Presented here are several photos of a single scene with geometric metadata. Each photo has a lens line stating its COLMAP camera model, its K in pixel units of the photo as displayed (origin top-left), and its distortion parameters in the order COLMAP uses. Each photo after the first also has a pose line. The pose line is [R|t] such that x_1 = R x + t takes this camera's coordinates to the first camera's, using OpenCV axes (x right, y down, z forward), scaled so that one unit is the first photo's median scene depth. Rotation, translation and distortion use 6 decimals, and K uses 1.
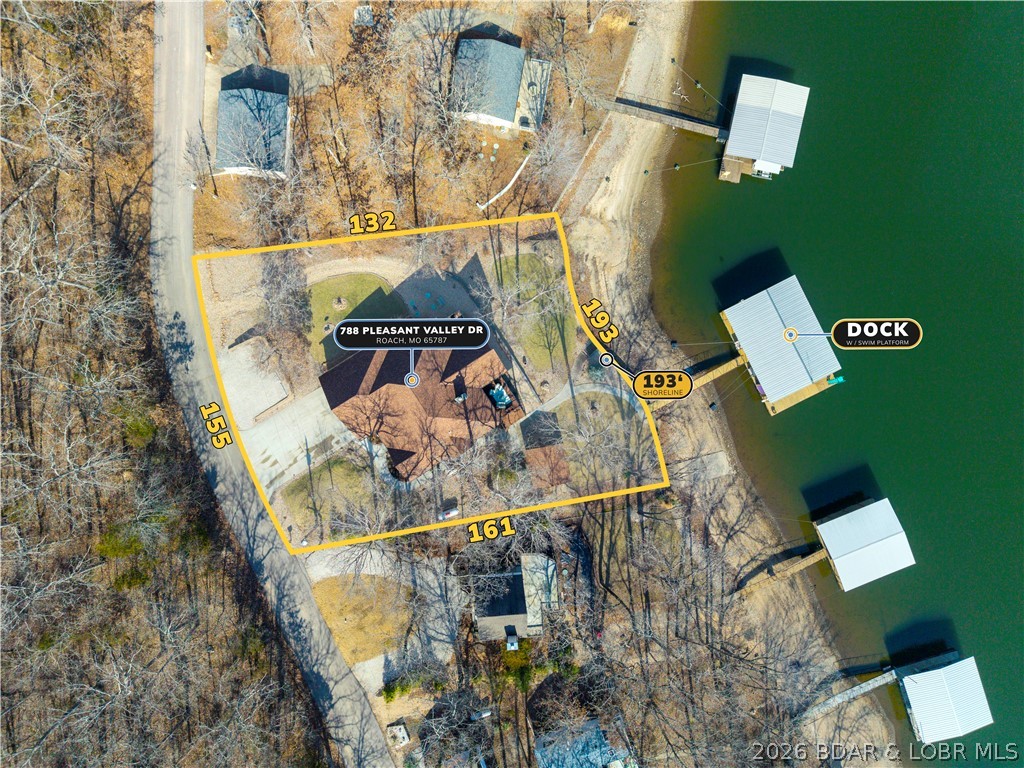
lens RADIAL K [[709.6, 0, 512.2], [0, 709.6, 384.1], [0, 0, 1]] dist [0.023456, -0.019594]
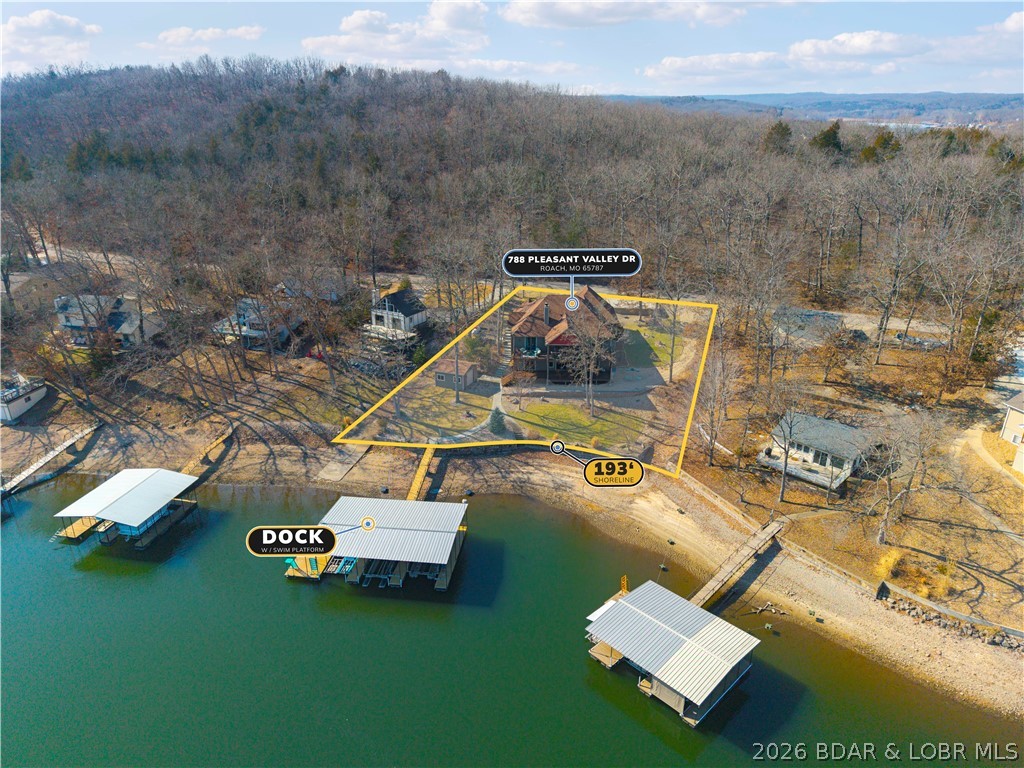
lens RADIAL K [[709.6, 0, 512.1], [0, 709.6, 384.5], [0, 0, 1]] dist [0.023456, -0.019594]
pose [[-0.553203, 0.298232, -0.777833, 0.844326], [-0.832876, -0.216878, 0.509196, -0.515621], [-0.016836, 0.929528, 0.368368, 0.572636]]
